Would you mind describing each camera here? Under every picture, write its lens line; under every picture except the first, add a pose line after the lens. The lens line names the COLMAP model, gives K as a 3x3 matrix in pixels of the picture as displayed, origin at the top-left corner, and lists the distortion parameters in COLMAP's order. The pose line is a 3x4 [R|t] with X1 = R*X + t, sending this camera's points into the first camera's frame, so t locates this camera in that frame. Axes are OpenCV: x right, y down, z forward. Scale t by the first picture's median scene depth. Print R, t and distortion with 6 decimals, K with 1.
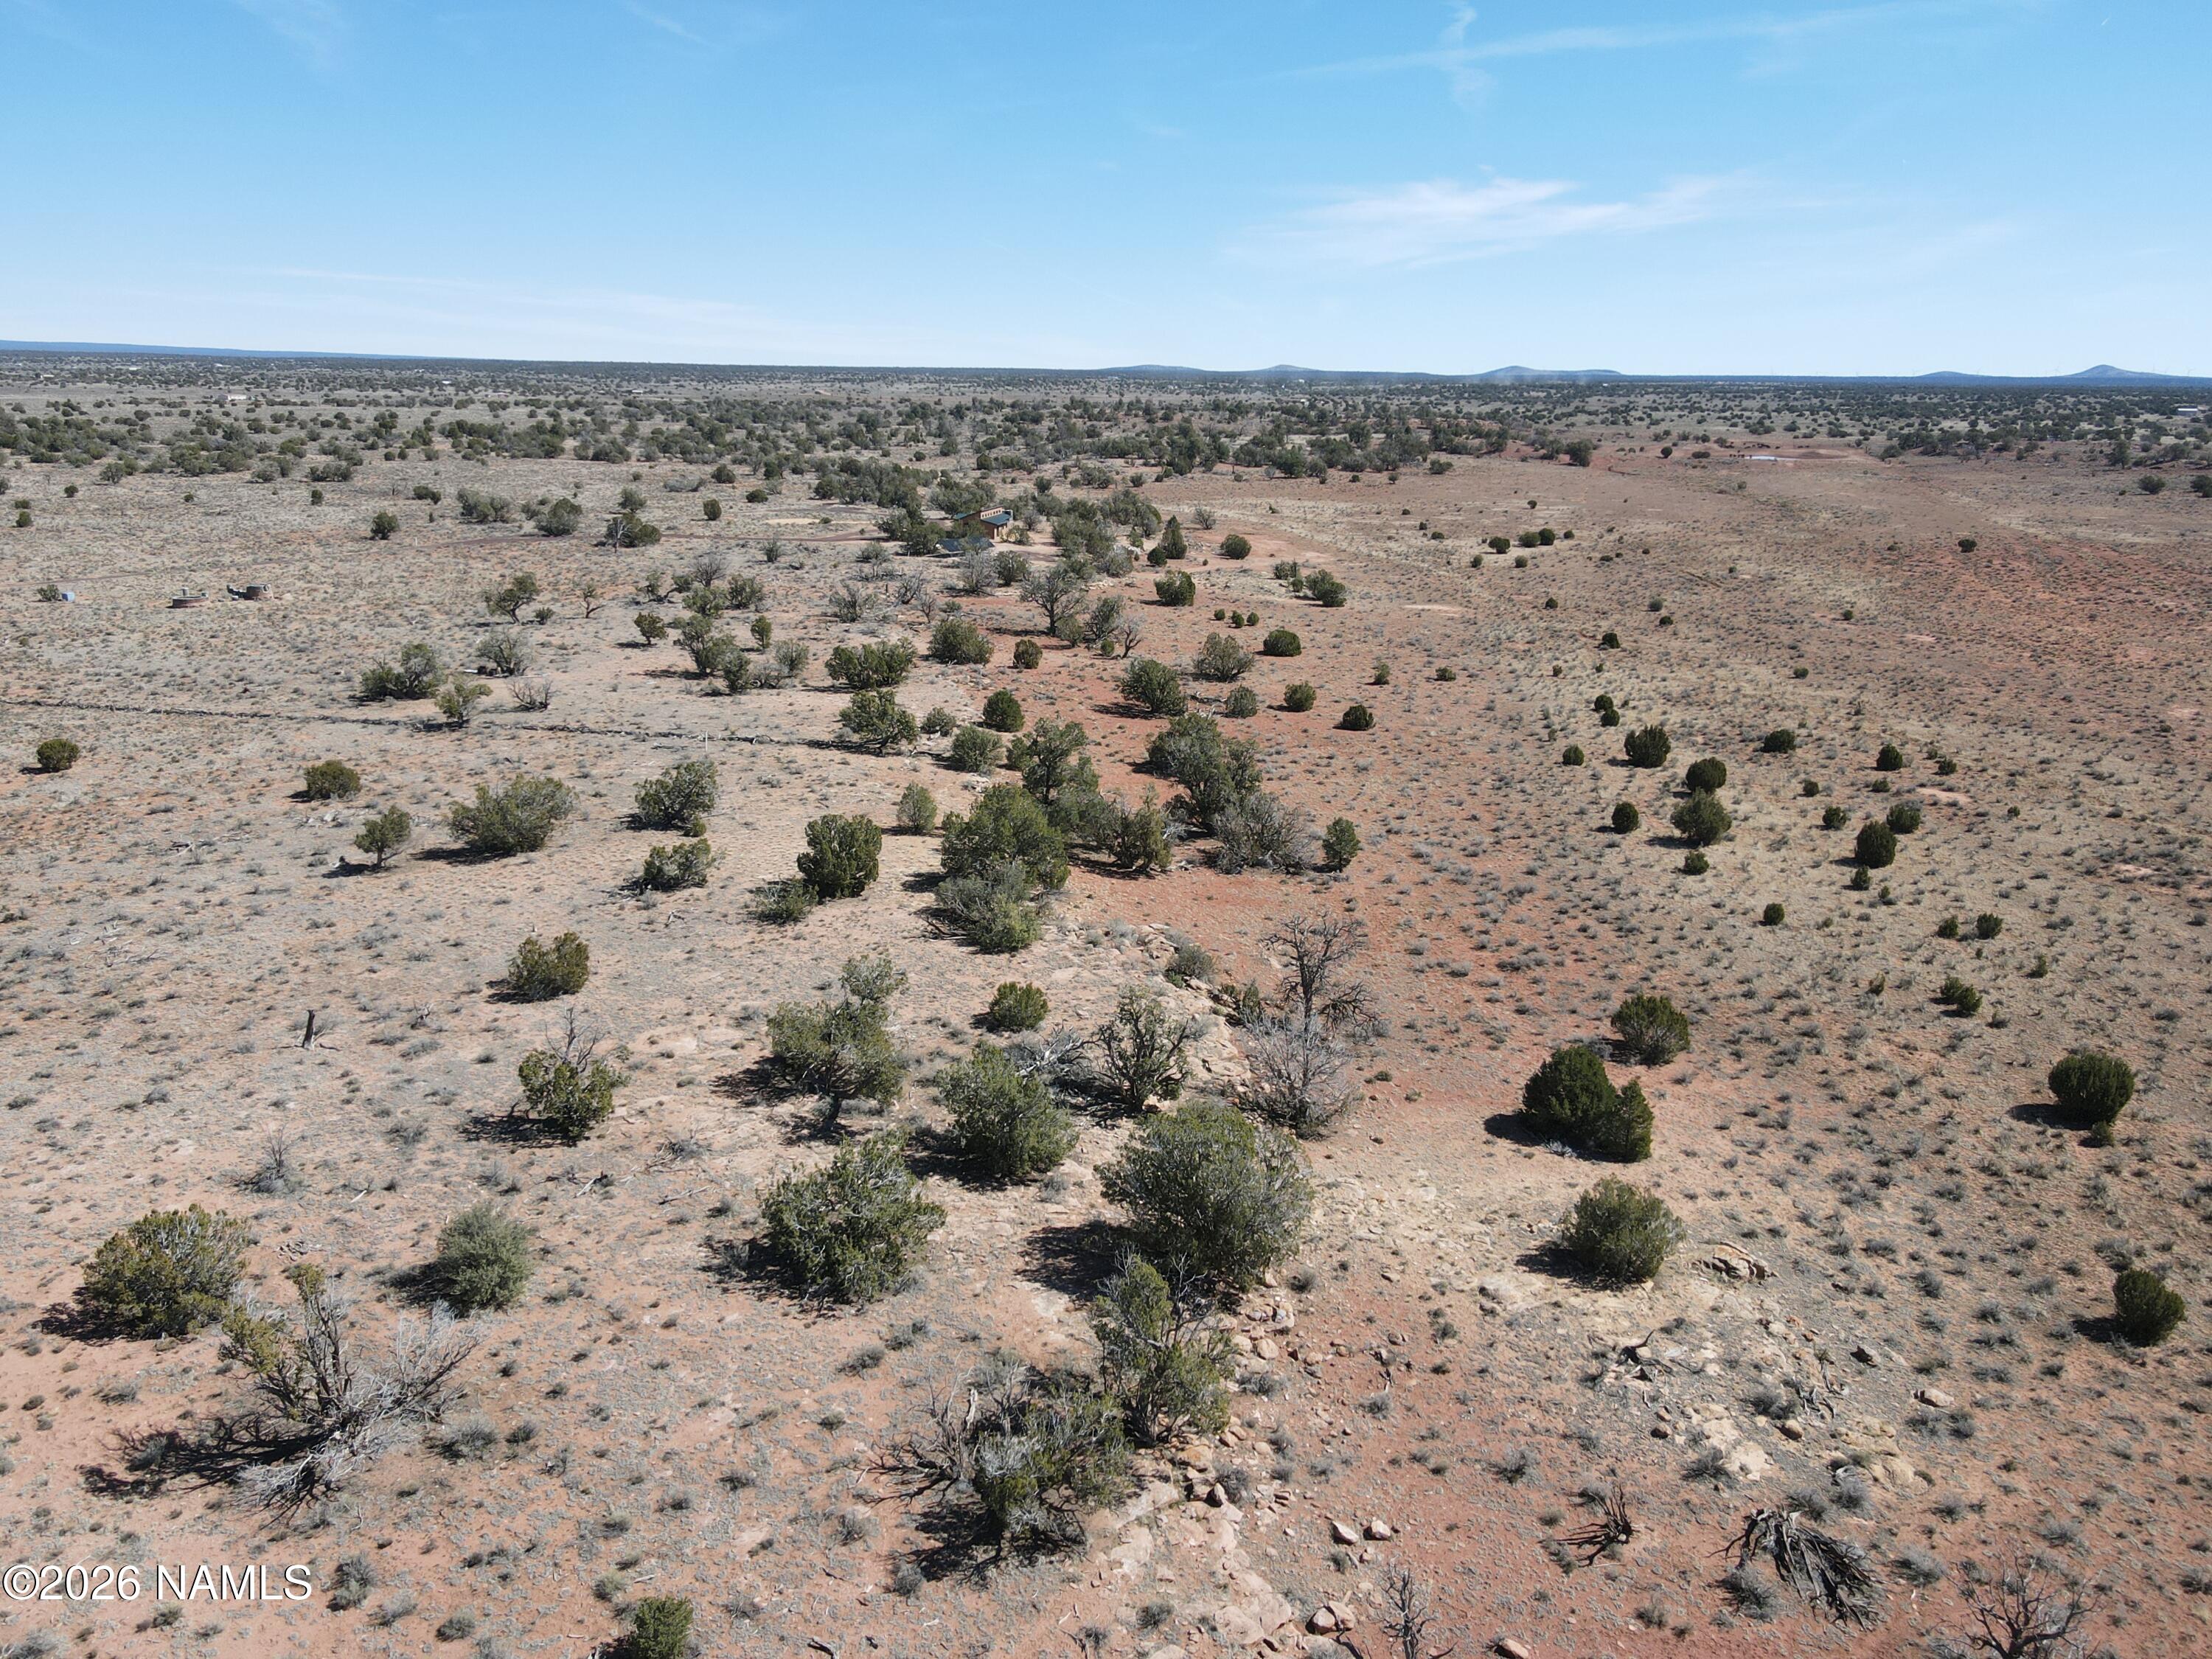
lens RADIAL K [[1612.2, 0, 1096.8], [0, 1612.2, 851.9], [0, 0, 1]] dist [0.018812, 0.001277]
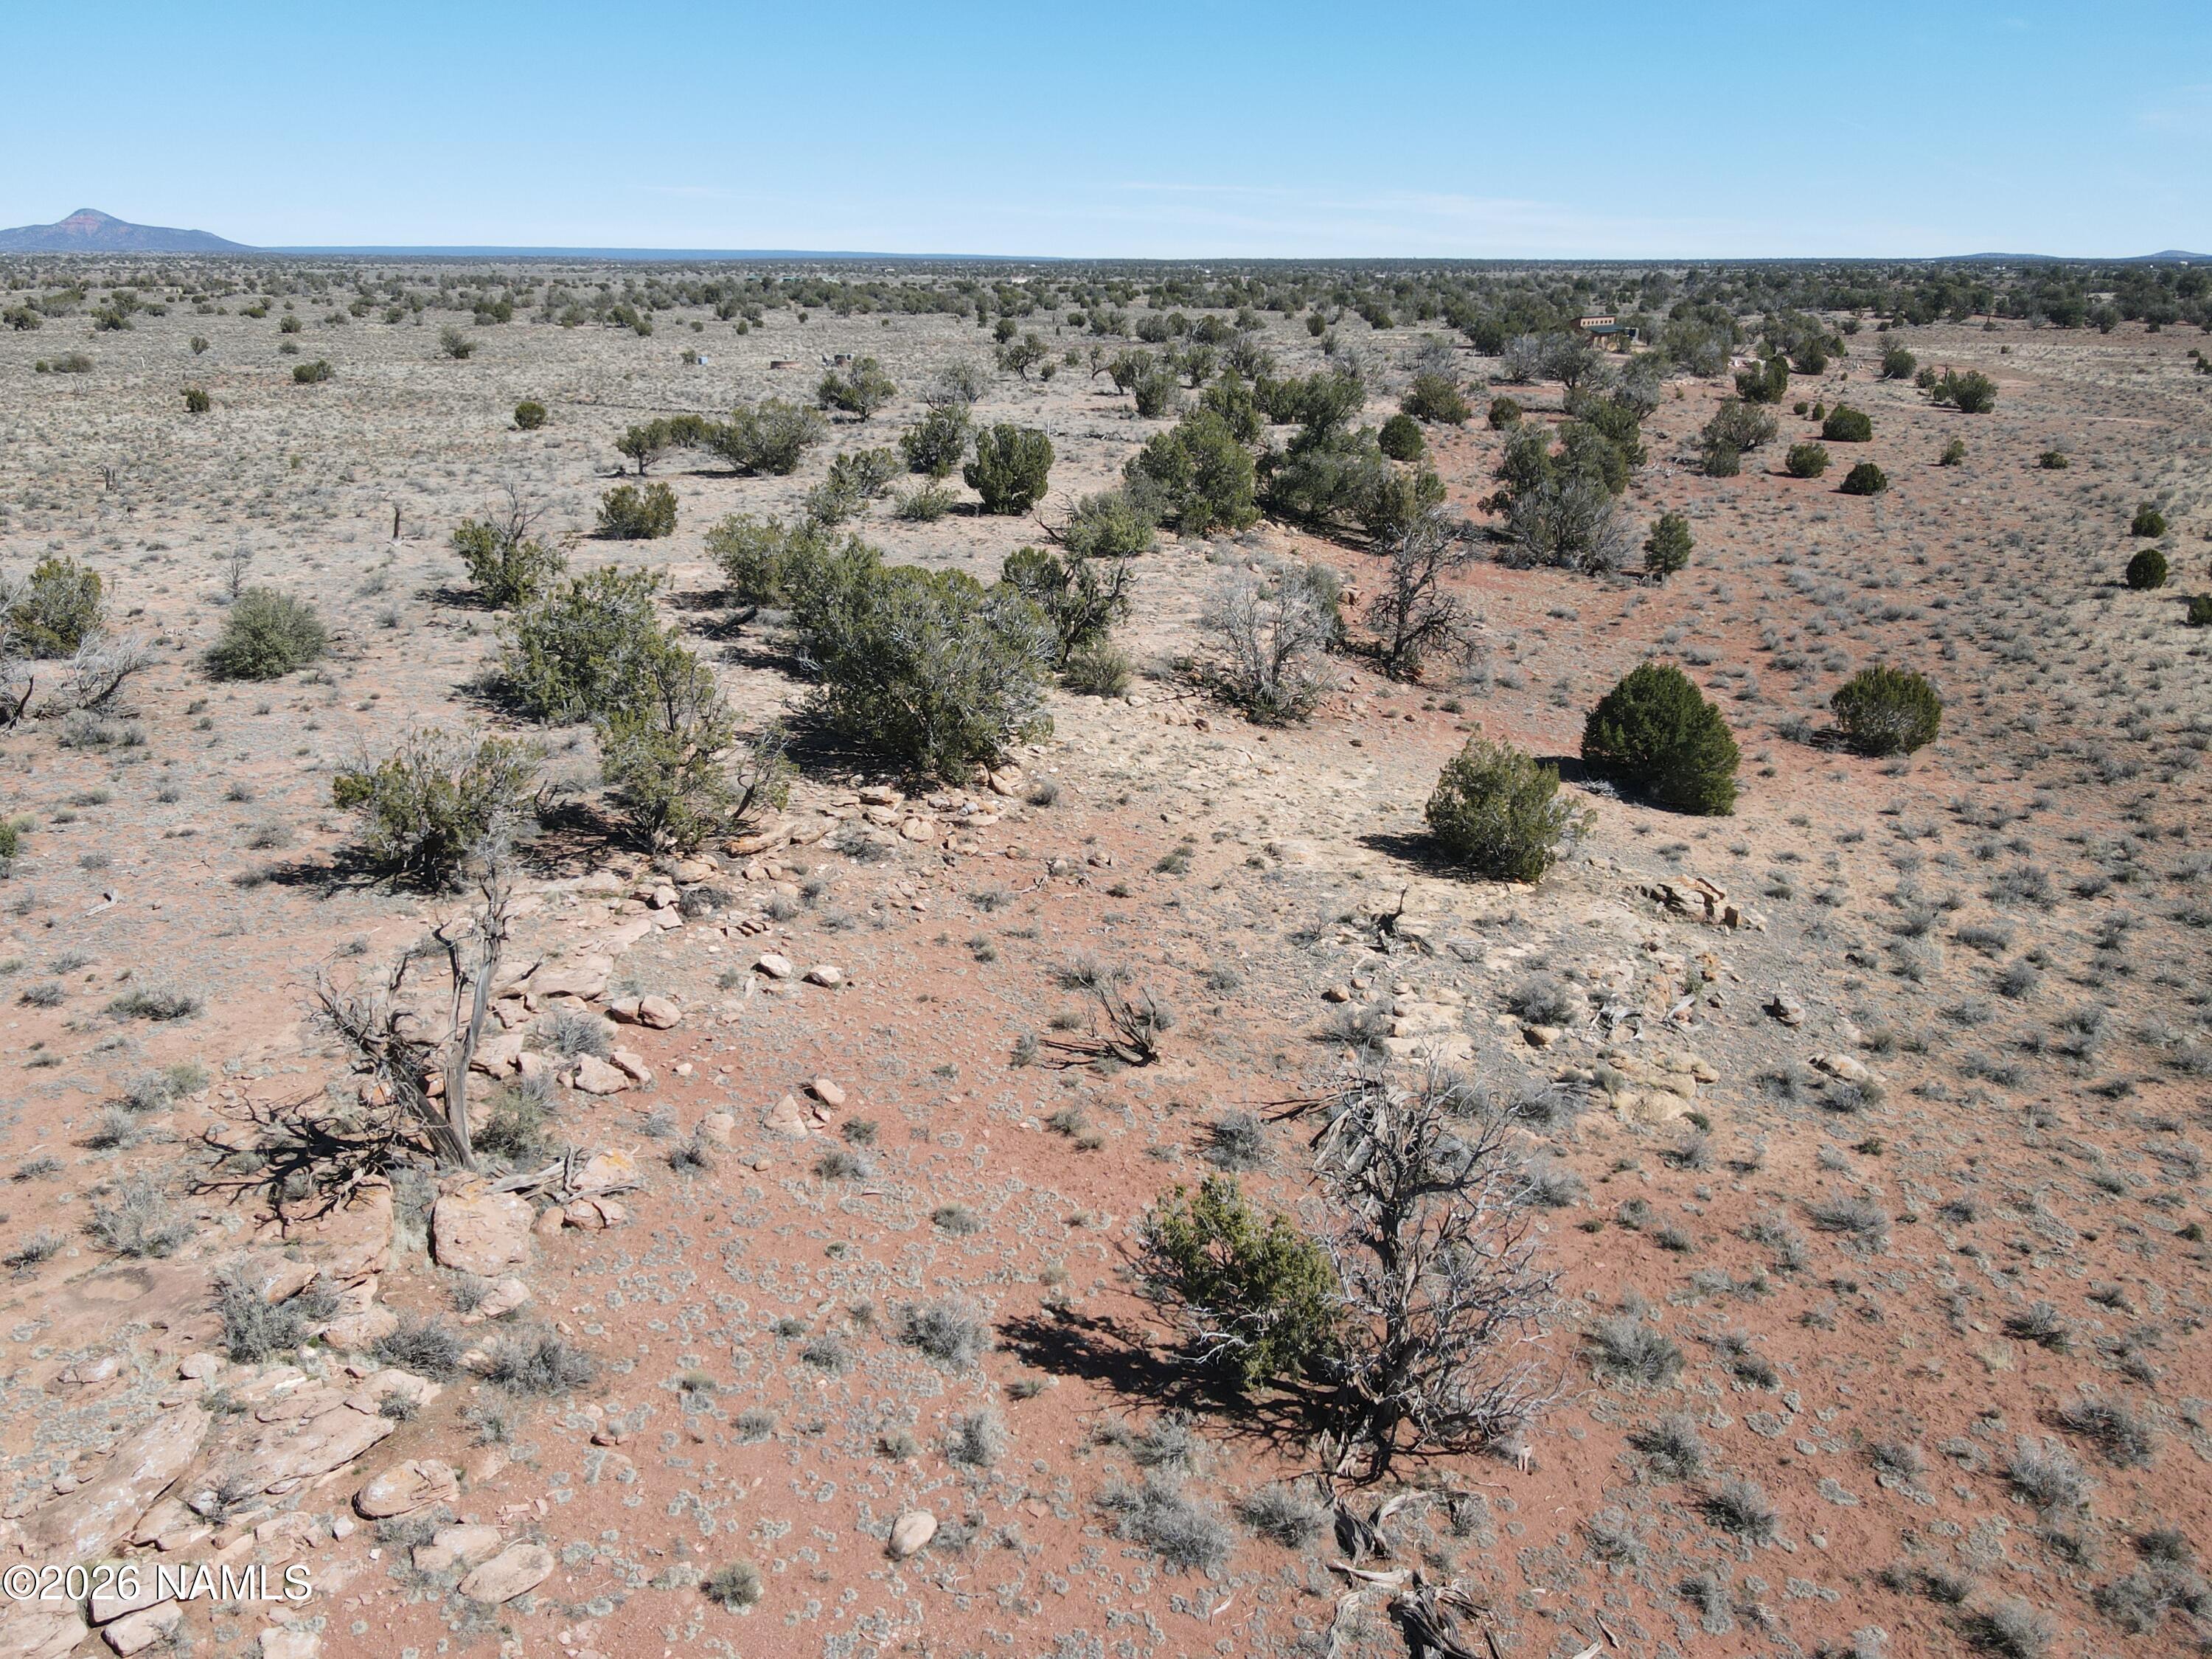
lens RADIAL K [[1612.2, 0, 1102.1], [0, 1612.2, 821.4], [0, 0, 1]] dist [0.018812, 0.001277]
pose [[0.900362, 0.129513, -0.415421, 0.170650], [-0.114441, 0.991550, 0.061095, 0.078380], [0.419823, -0.007466, 0.907575, 0.095906]]
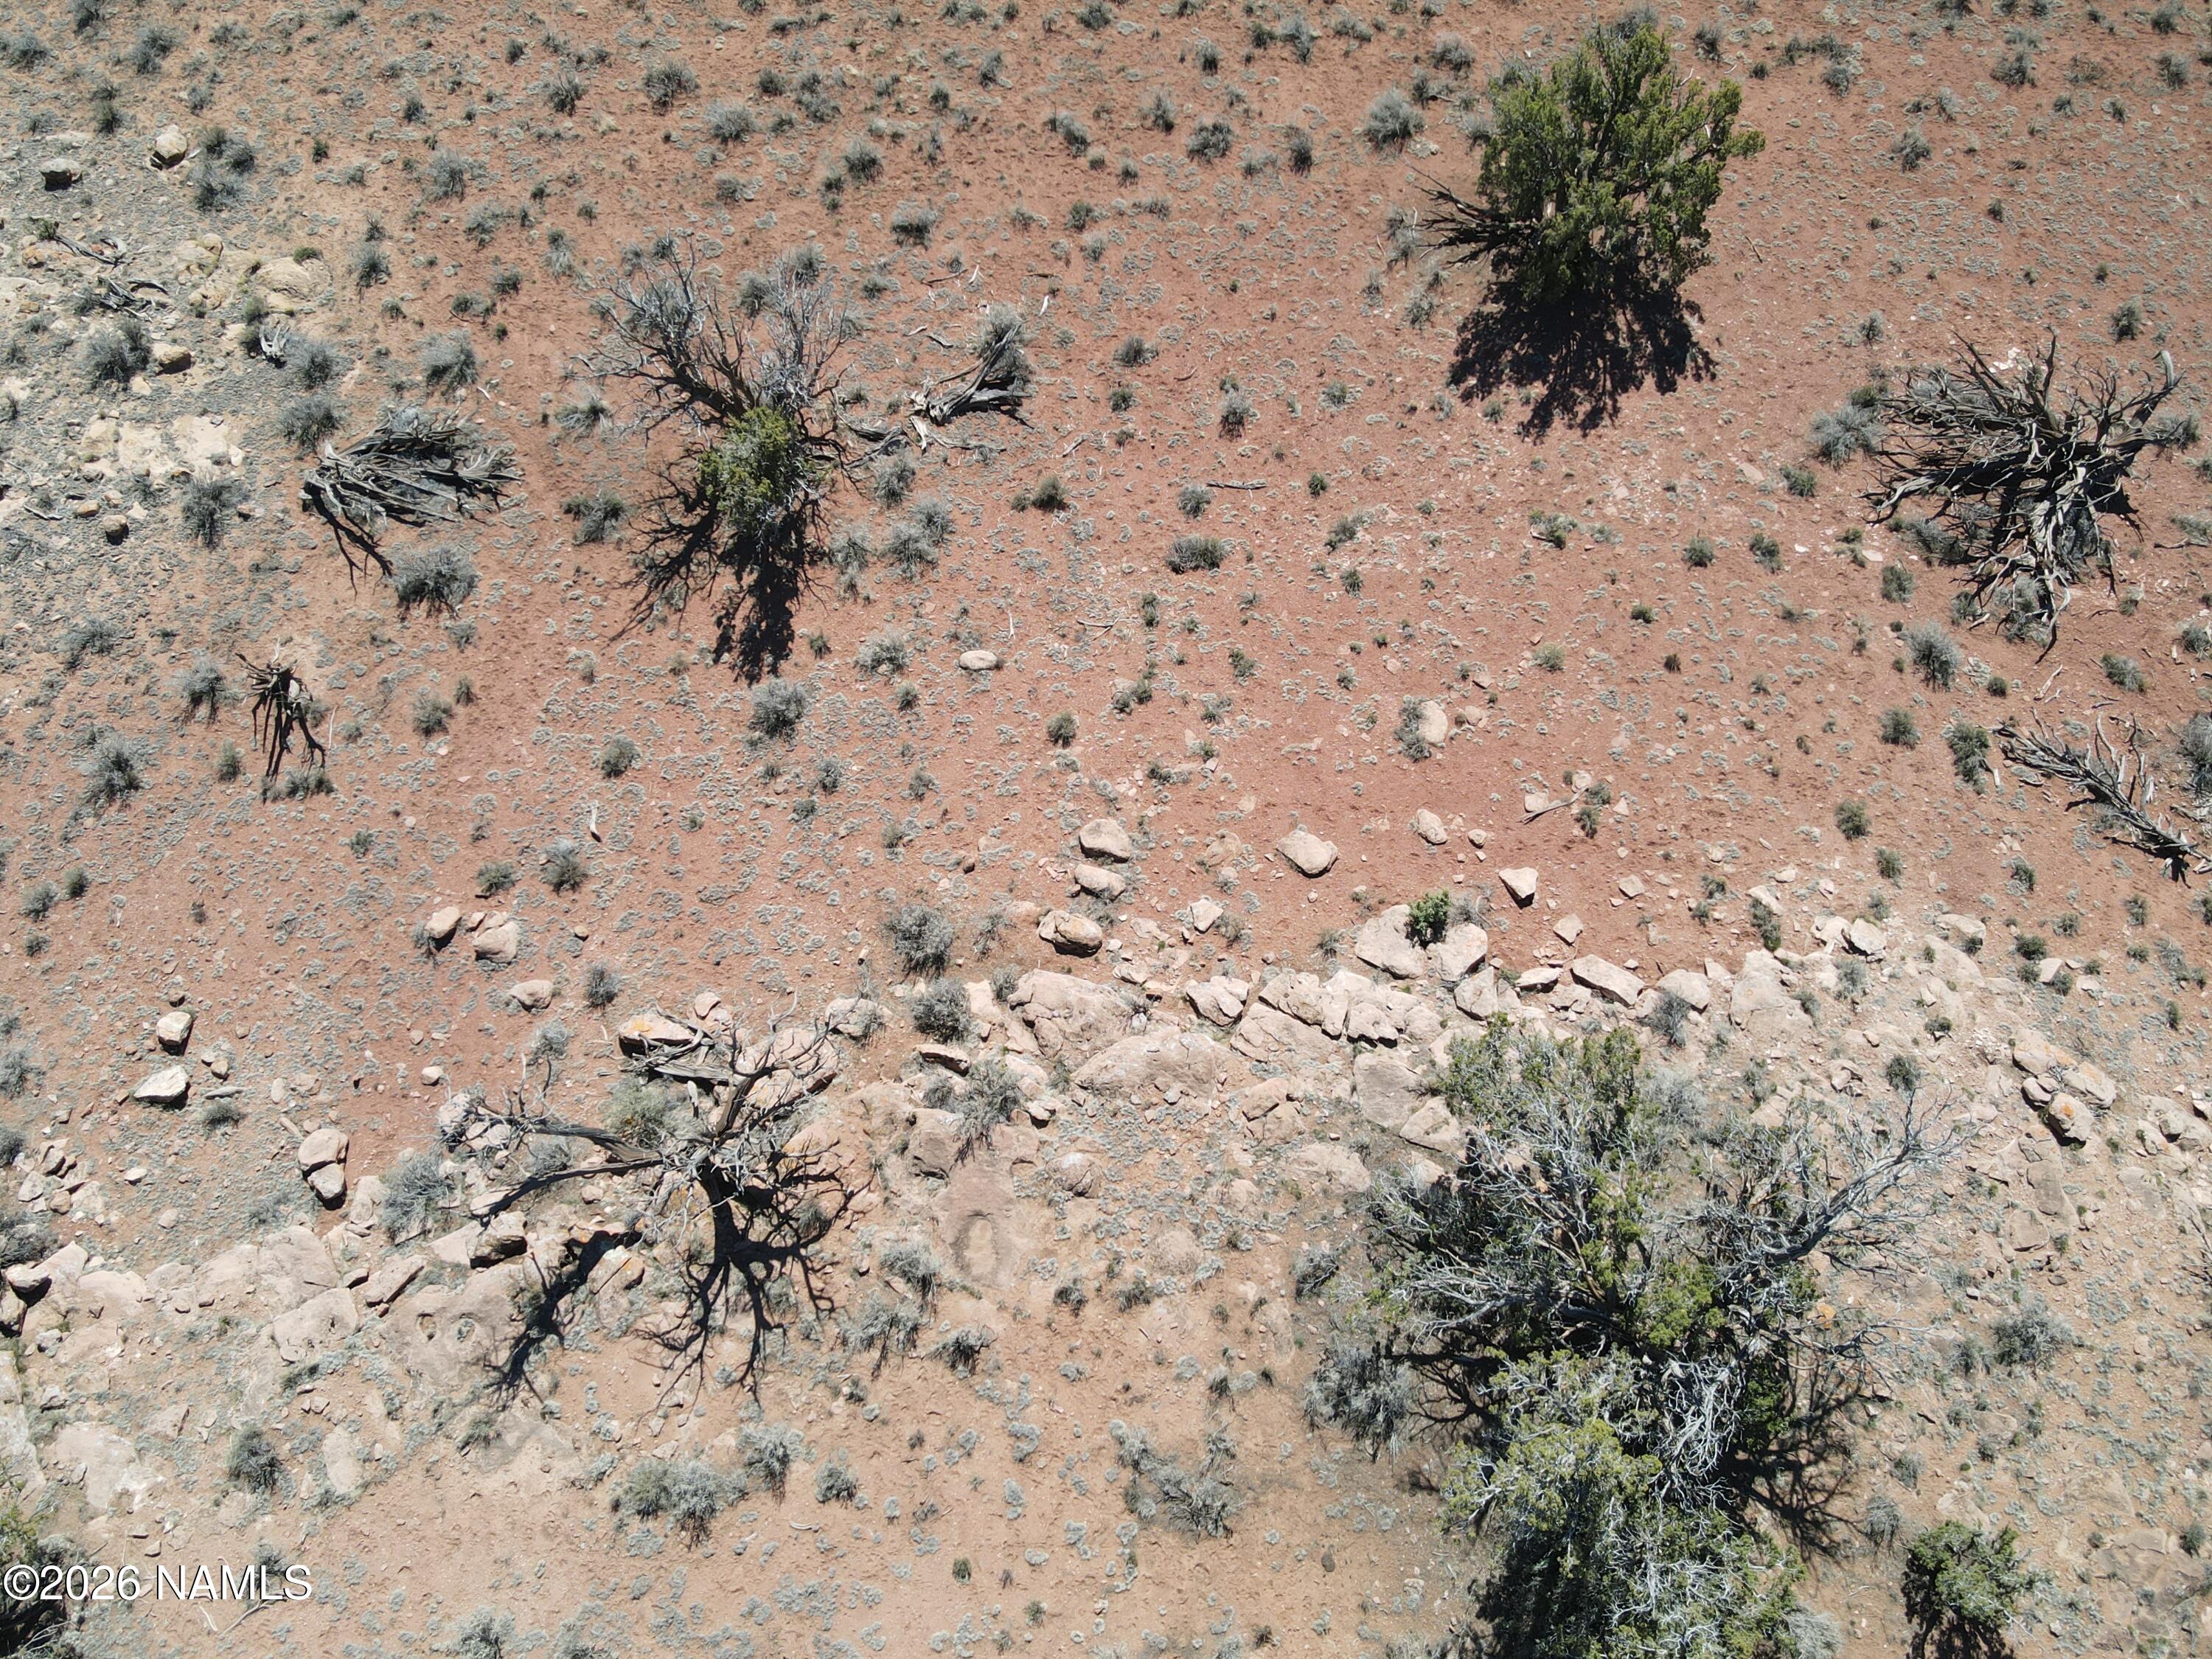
lens RADIAL K [[1612.2, 0, 1106.9], [0, 1612.2, 822.1], [0, 0, 1]] dist [0.018812, 0.001277]
pose [[0.182423, -0.926410, 0.329372, 0.029405], [0.287421, 0.370606, 0.883199, -0.020876], [-0.940272, -0.066447, 0.333877, 0.122889]]
